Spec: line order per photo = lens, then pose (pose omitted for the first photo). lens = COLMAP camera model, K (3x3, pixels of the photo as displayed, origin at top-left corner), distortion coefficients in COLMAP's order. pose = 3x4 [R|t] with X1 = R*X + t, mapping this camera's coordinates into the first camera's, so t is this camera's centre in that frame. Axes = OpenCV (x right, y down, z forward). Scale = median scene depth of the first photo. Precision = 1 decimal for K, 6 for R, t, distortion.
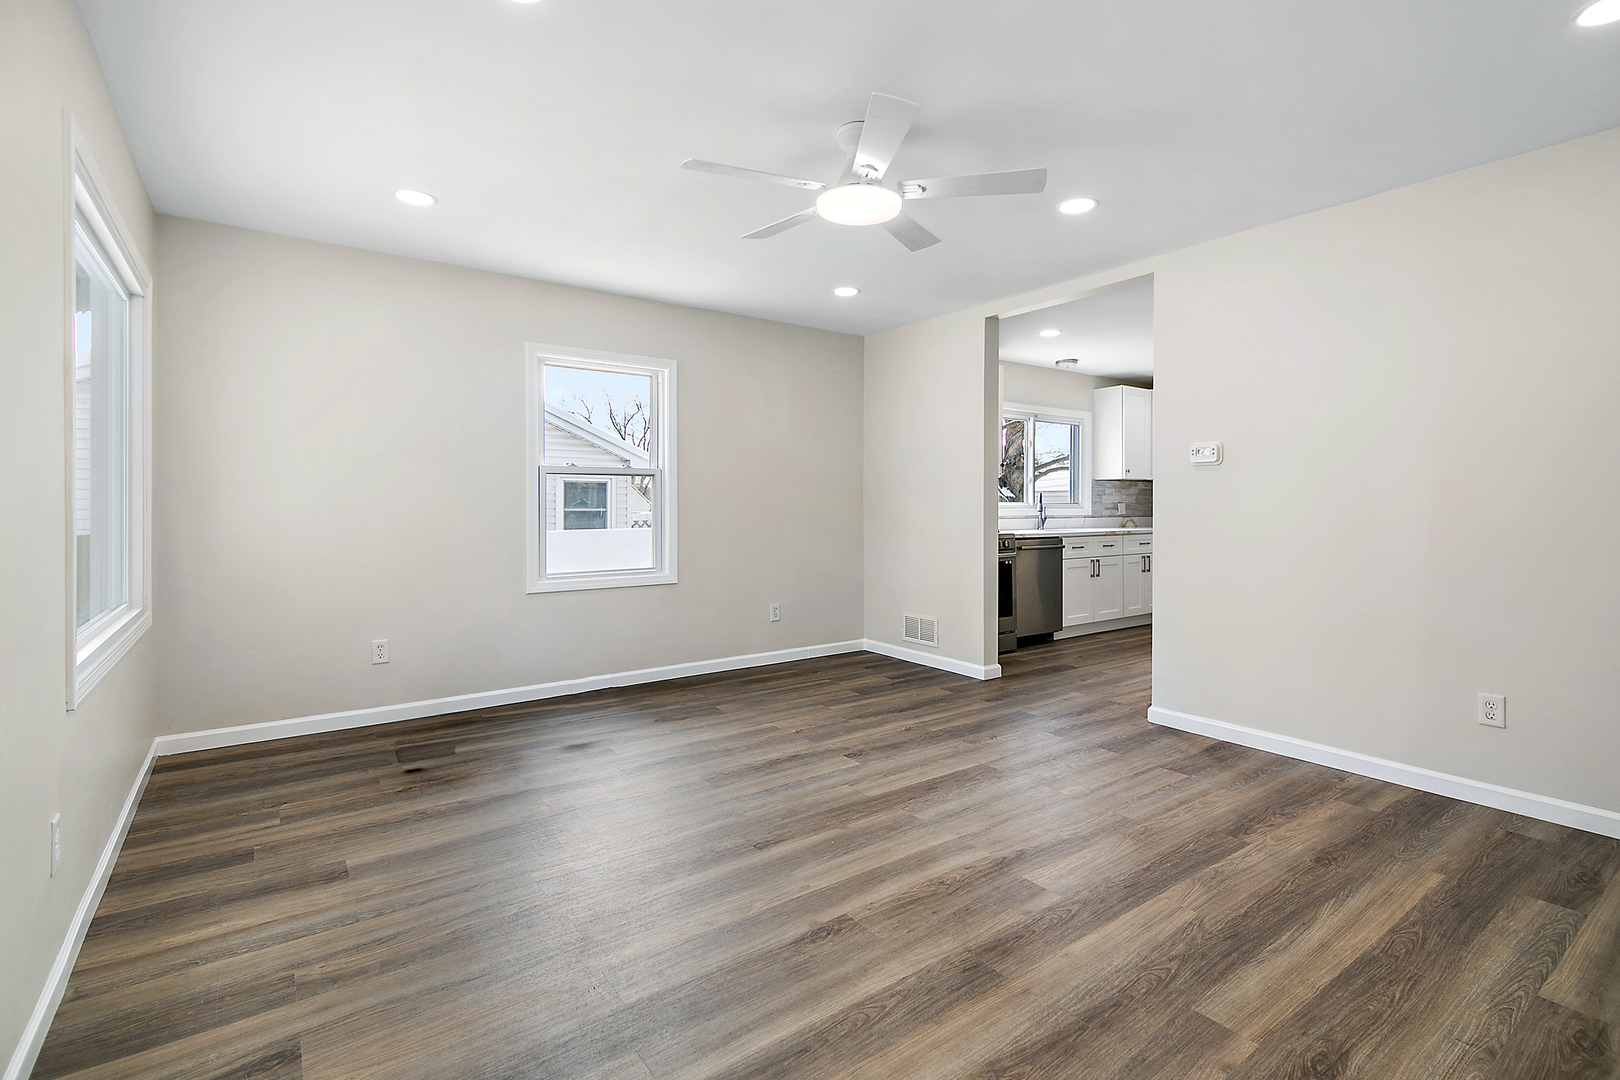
lens RADIAL K [[742.1, 0, 792.9], [0, 742.1, 503.4], [0, 0, 1]] dist [-0.021963, -0.004747]
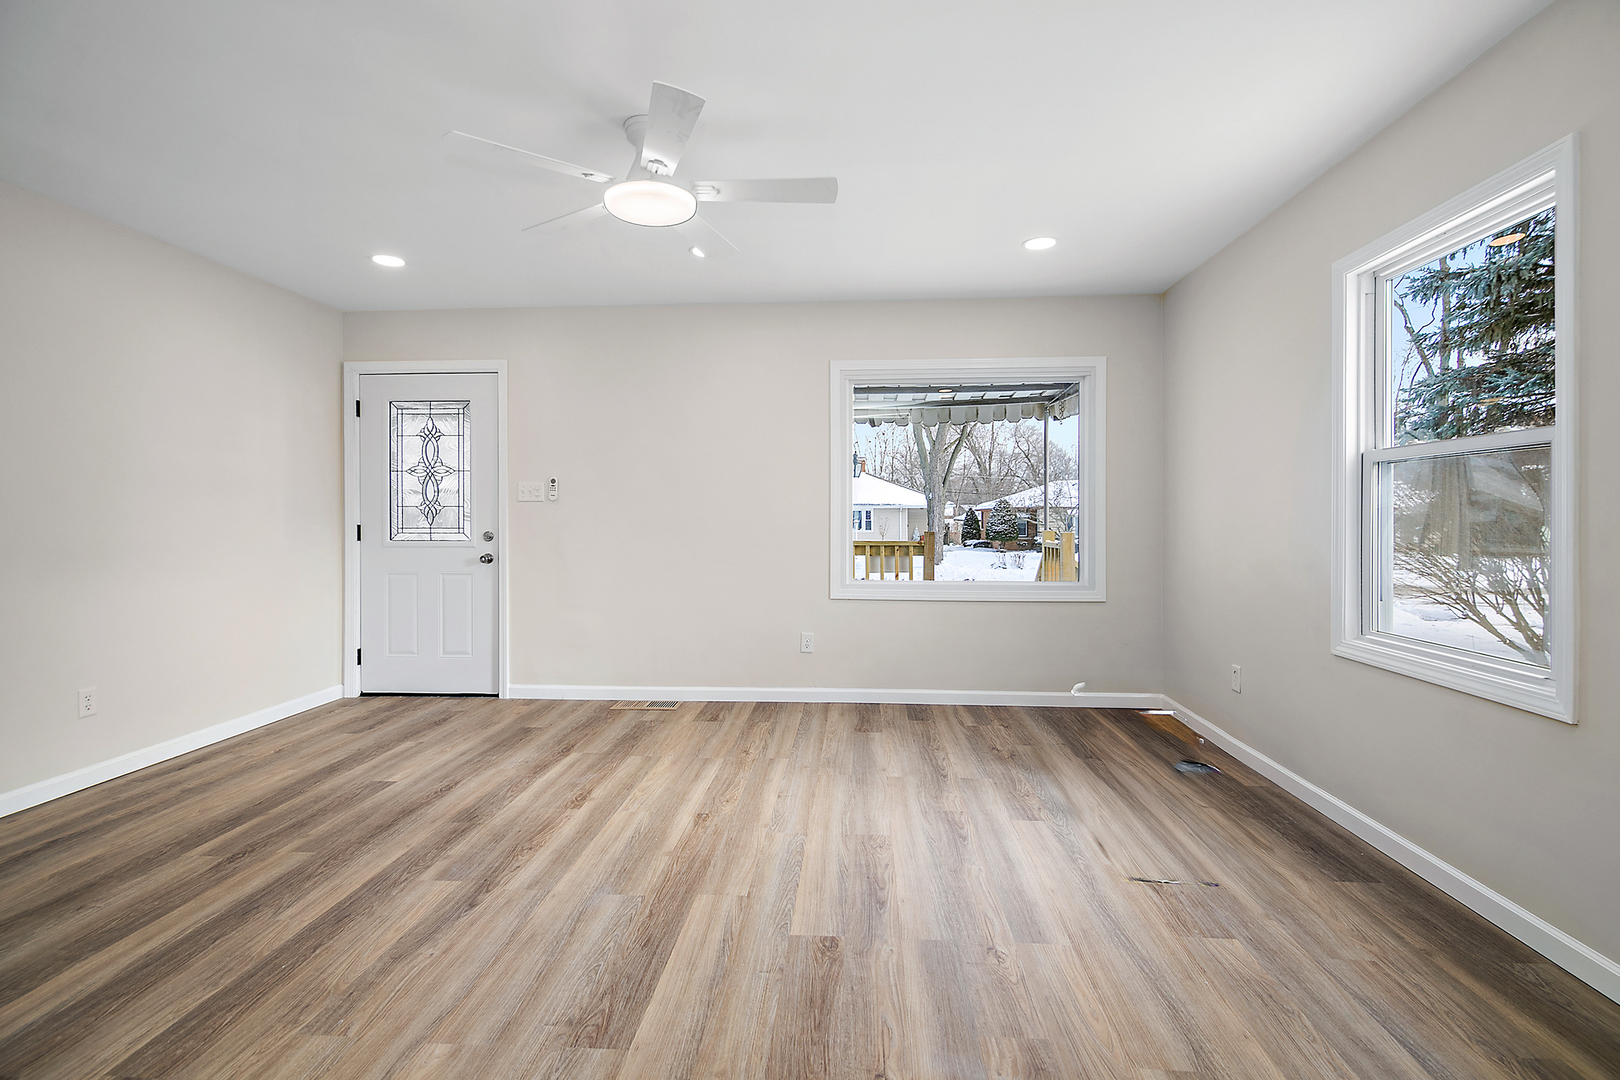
lens RADIAL K [[742.1, 0, 811.8], [0, 742.1, 513.2], [0, 0, 1]] dist [-0.021963, -0.004747]
pose [[-0.625539, -0.005110, -0.780176, 0.785462], [-0.001835, 0.999985, -0.005078, 0.011948], [0.780191, -0.001745, -0.625539, 1.974656]]
